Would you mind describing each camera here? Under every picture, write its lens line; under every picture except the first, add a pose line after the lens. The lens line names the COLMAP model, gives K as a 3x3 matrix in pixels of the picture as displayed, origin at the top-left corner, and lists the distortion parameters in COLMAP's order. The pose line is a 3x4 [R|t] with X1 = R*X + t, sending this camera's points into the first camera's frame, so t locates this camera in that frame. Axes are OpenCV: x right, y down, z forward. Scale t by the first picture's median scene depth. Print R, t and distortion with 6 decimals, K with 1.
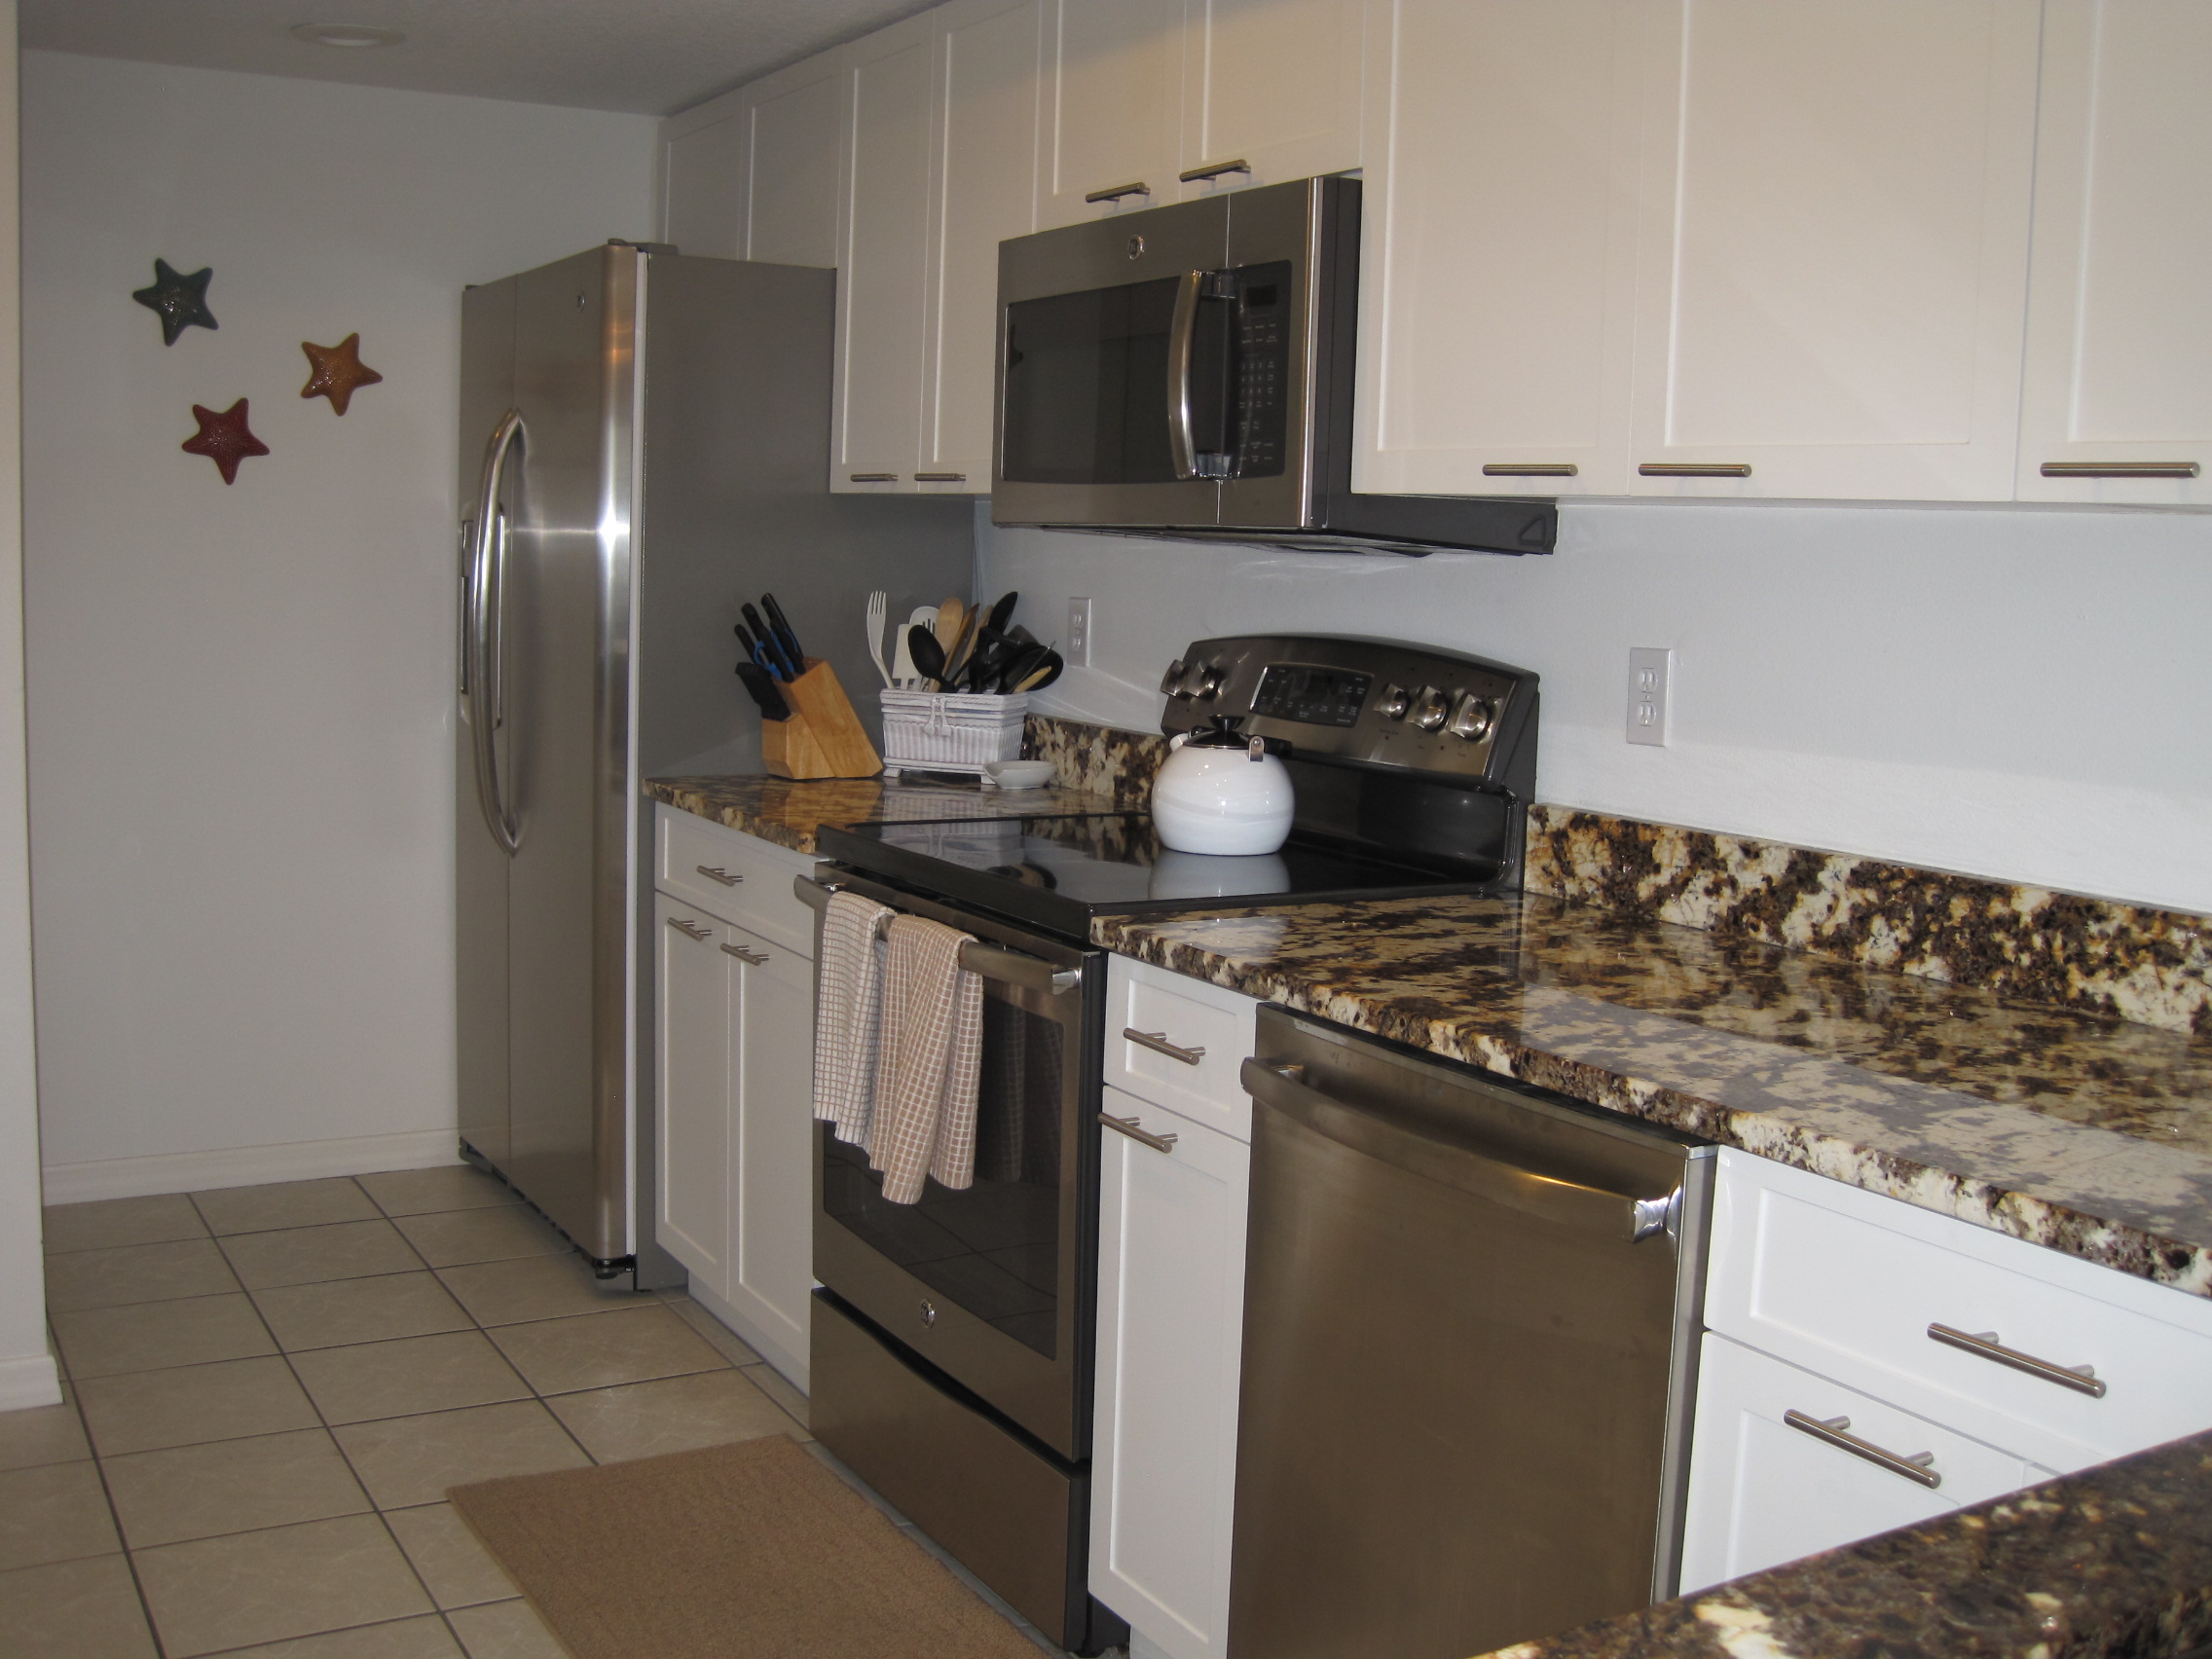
lens RADIAL K [[2285.4, 0, 1121.8], [0, 2285.4, 823.4], [0, 0, 1]] dist [-0.181840, 0.155234]
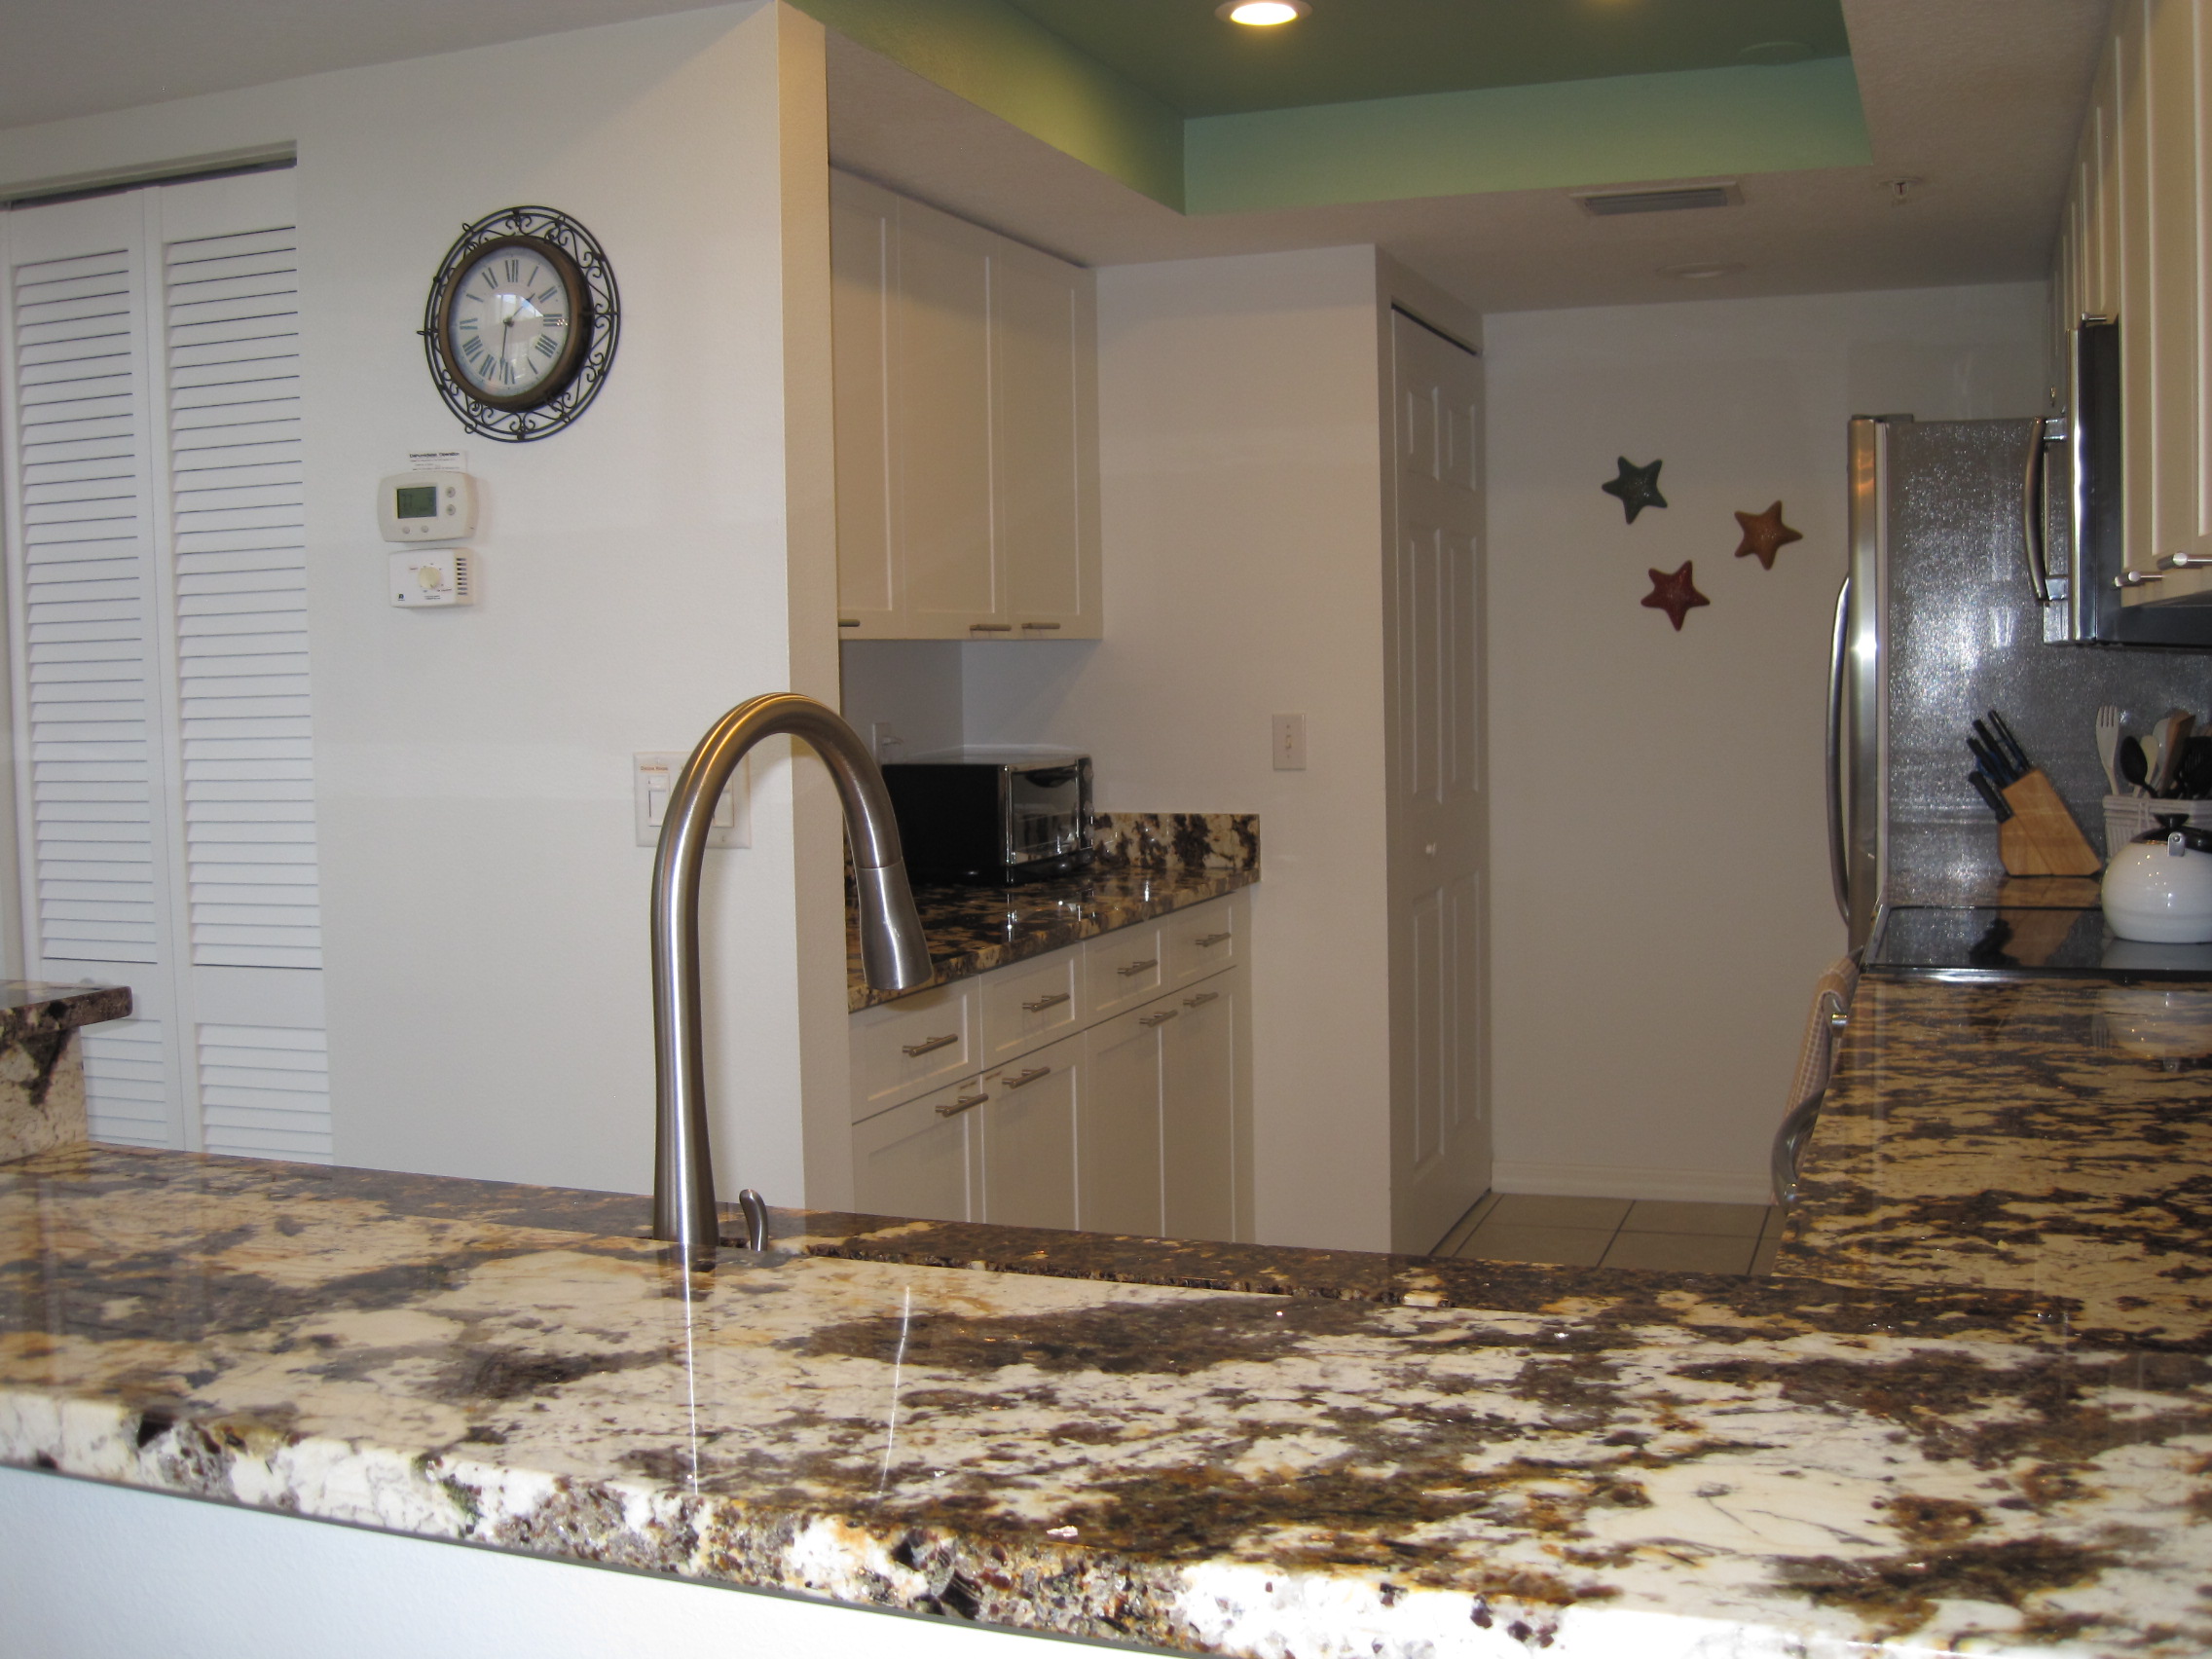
lens RADIAL K [[2289.3, 0, 1094.4], [0, 2289.3, 820.5], [0, 0, 1]] dist [-0.182524, 0.154380]
pose [[0.614151, 0.006937, -0.789158, 0.496205], [-0.052381, 0.998115, -0.031991, 0.013885], [0.787448, 0.060984, 0.613357, -0.035166]]
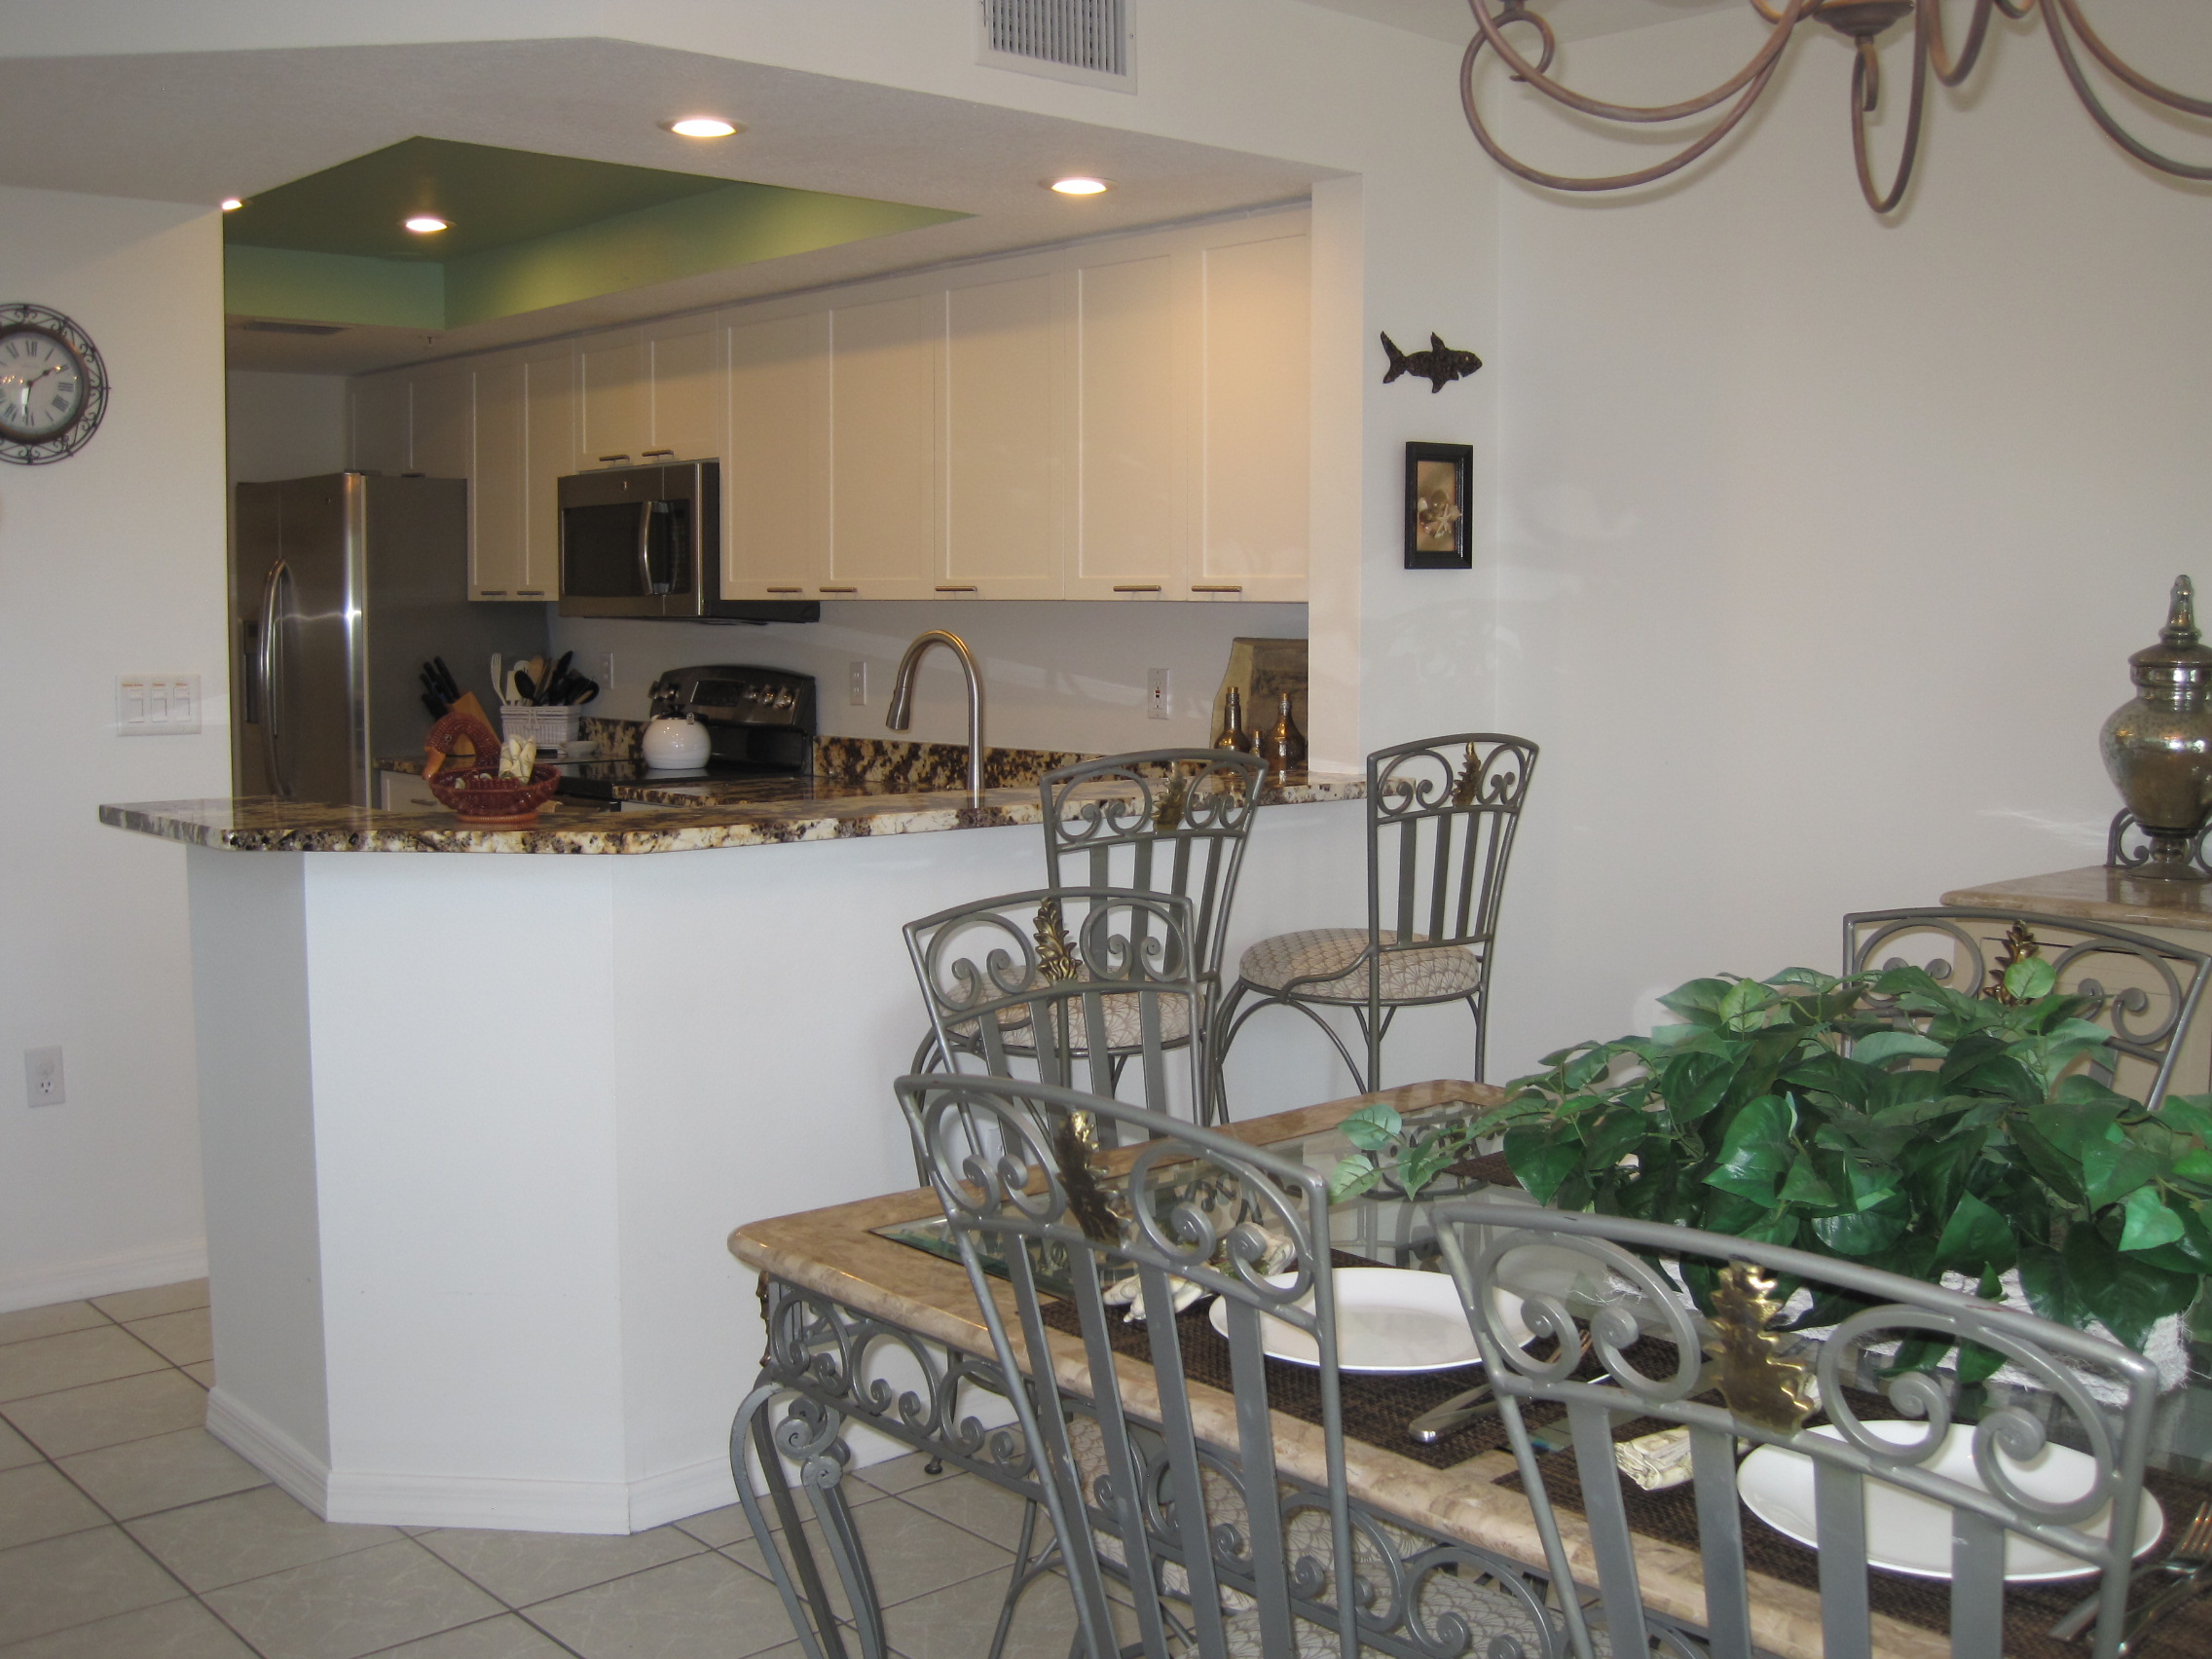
lens RADIAL K [[2285.4, 0, 1121.8], [0, 2285.4, 823.4], [0, 0, 1]] dist [-0.181840, 0.155234]
pose [[0.980383, -0.048731, 0.190985, 0.039077], [0.053160, 0.998421, -0.018132, 0.109455], [-0.189800, 0.027929, 0.981425, -1.010097]]
